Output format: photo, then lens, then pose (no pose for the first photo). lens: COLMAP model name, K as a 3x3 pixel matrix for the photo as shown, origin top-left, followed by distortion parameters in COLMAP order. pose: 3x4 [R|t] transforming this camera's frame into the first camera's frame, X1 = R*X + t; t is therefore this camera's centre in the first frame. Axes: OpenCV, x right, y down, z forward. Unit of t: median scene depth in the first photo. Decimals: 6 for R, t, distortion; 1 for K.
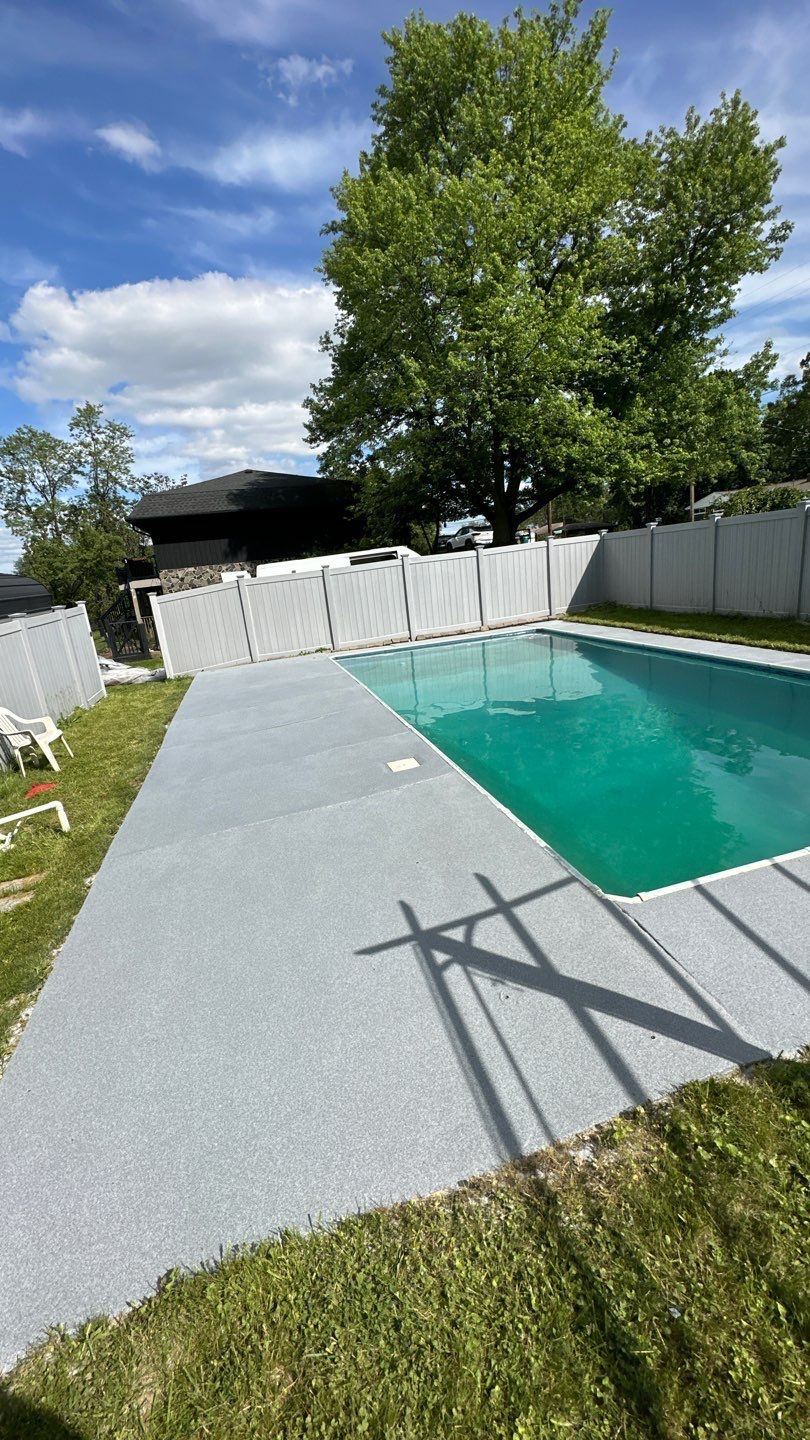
lens RADIAL K [[573.4, 0, 403.5], [0, 573.4, 721.2], [0, 0, 1]] dist [-0.004231, 0.000796]
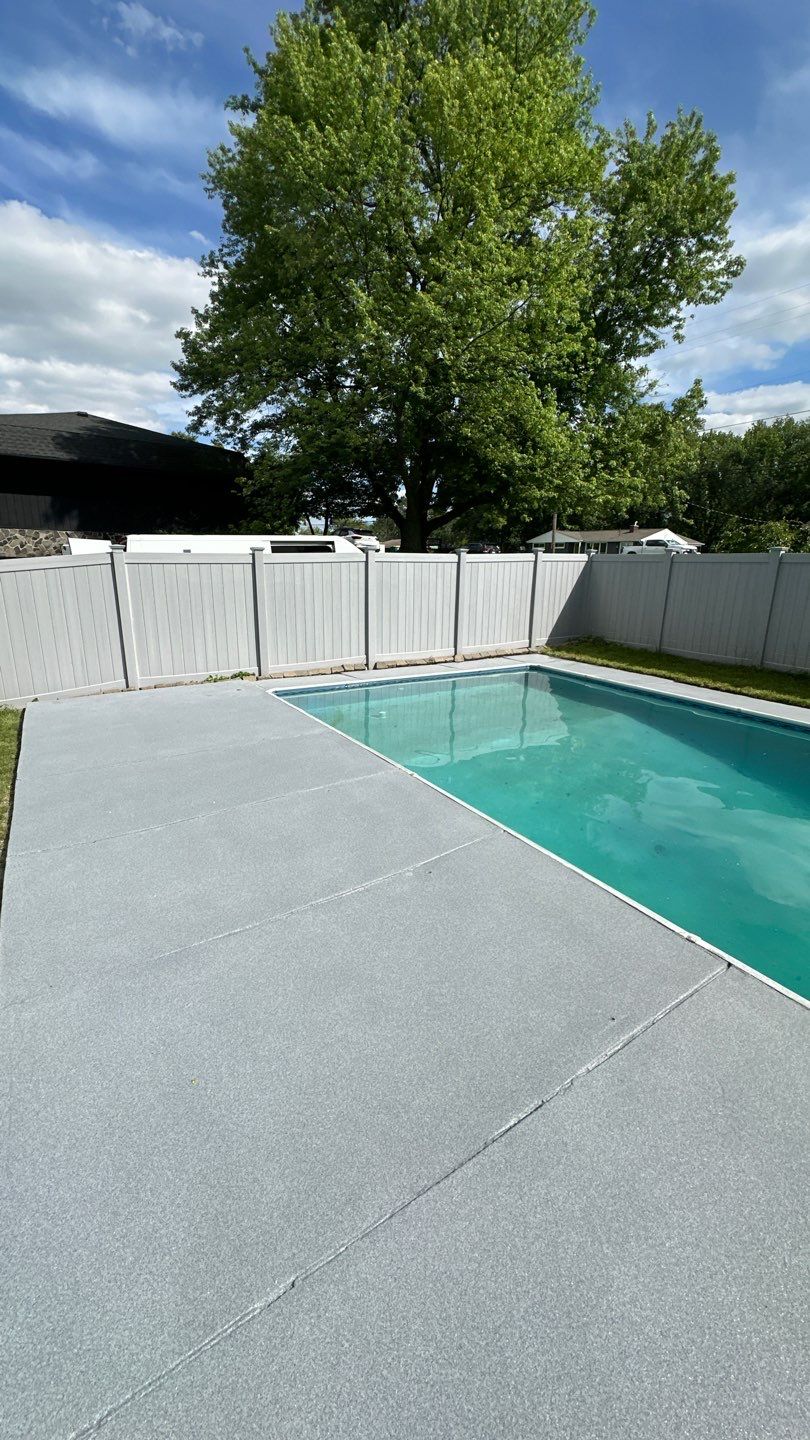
lens RADIAL K [[573.4, 0, 401.6], [0, 573.4, 719.3], [0, 0, 1]] dist [-0.004231, 0.000796]
pose [[0.953321, 0.042270, 0.298986, -0.132459], [-0.037680, 0.999067, -0.021105, -0.054726], [-0.299599, 0.008854, 0.954024, 0.263287]]
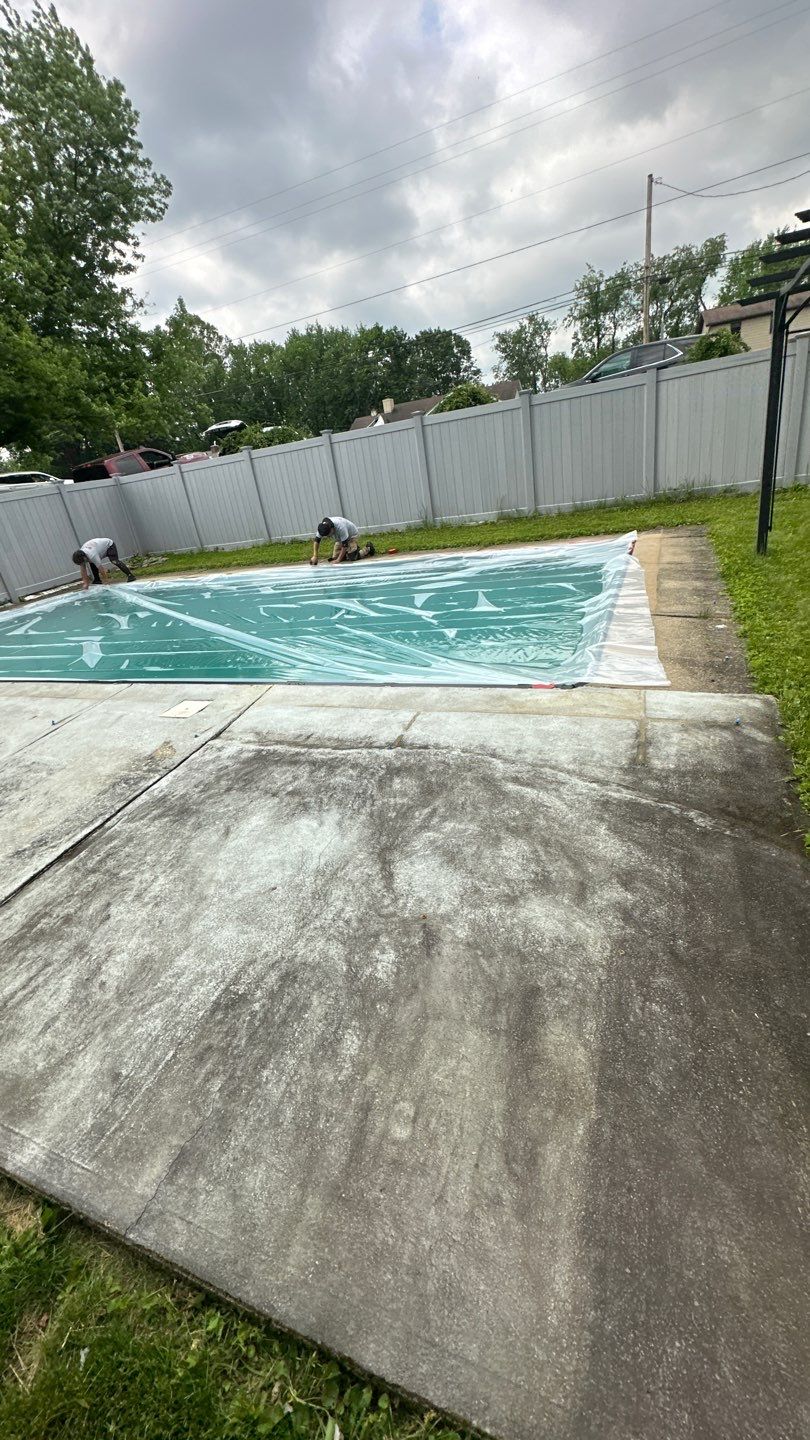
lens RADIAL K [[573.4, 0, 408.8], [0, 573.4, 723.5], [0, 0, 1]] dist [-0.004231, 0.000796]
pose [[0.614717, -0.317604, 0.721978, -0.124597], [0.292173, 0.941920, 0.165592, 0.018121], [-0.732638, 0.109150, 0.671809, 0.093452]]
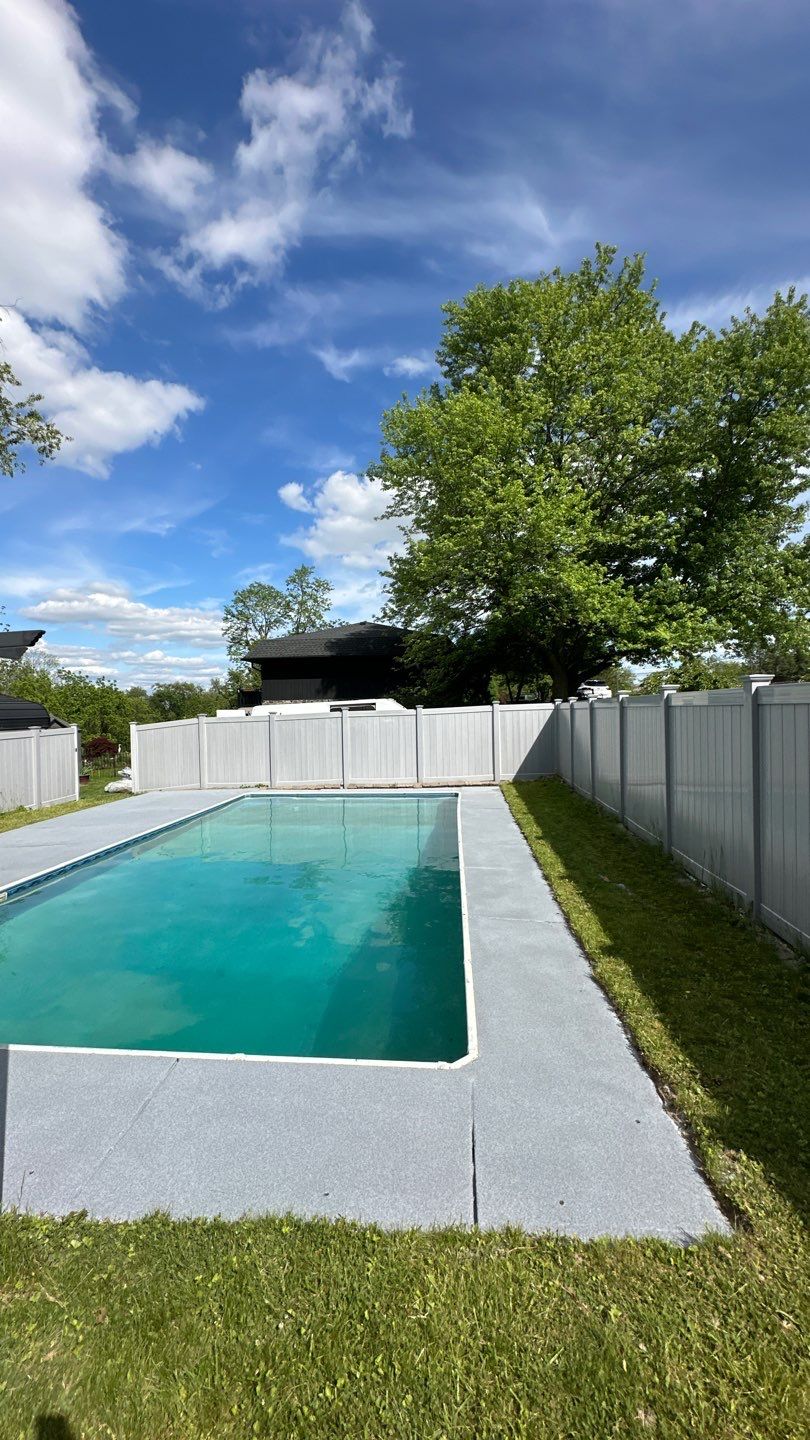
lens RADIAL K [[573.4, 0, 404.2], [0, 573.4, 716.1], [0, 0, 1]] dist [-0.004231, 0.000796]
pose [[0.931022, 0.086338, -0.354603, 0.399039], [-0.167984, 0.963952, -0.206346, -0.059579], [0.324005, 0.251681, 0.911964, 0.048251]]
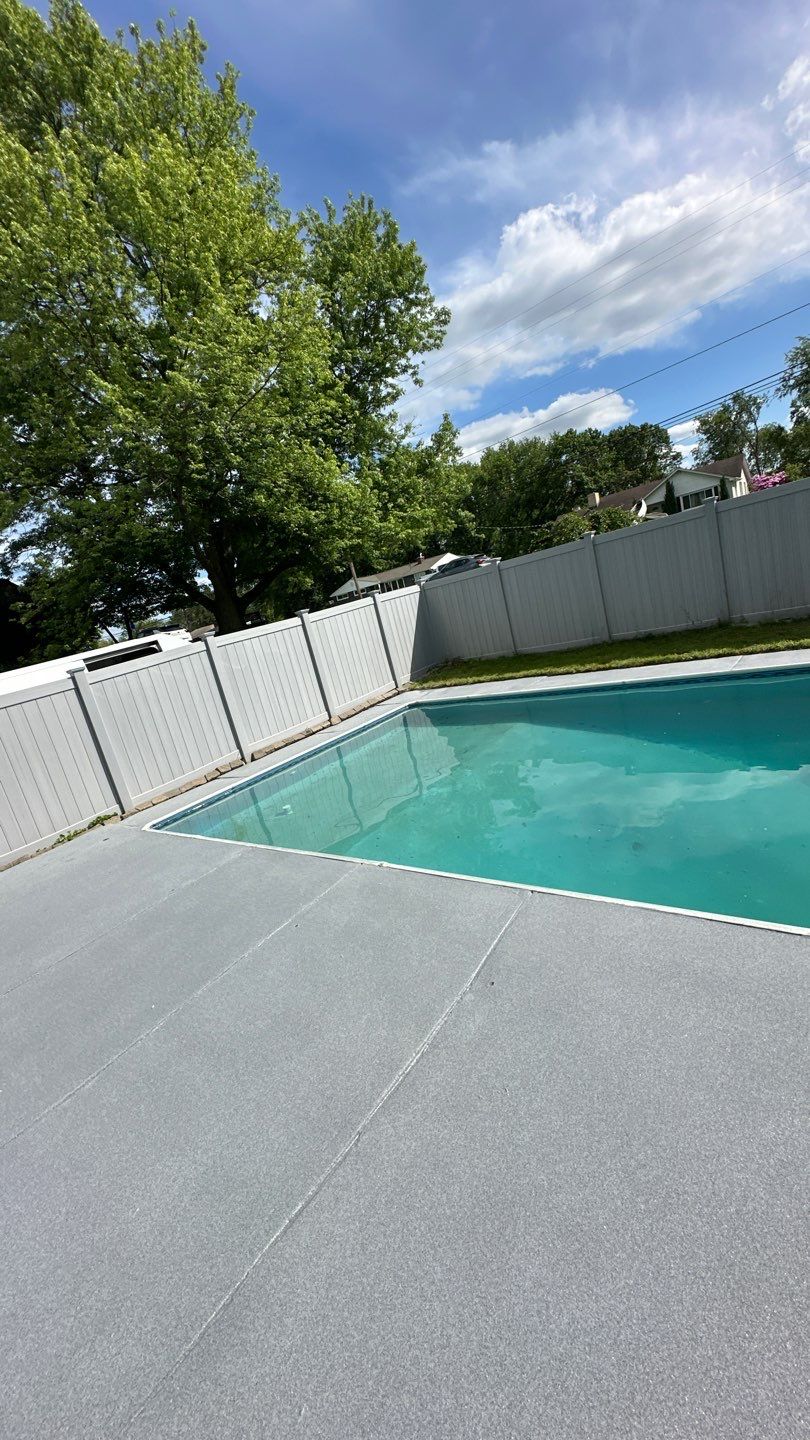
lens RADIAL K [[573.4, 0, 402.6], [0, 573.4, 718.7], [0, 0, 1]] dist [-0.004231, 0.000796]
pose [[0.813372, -0.210569, 0.542298, -0.149978], [0.302589, 0.949302, -0.085236, -0.068463], [-0.496857, 0.233421, 0.835852, 0.320449]]
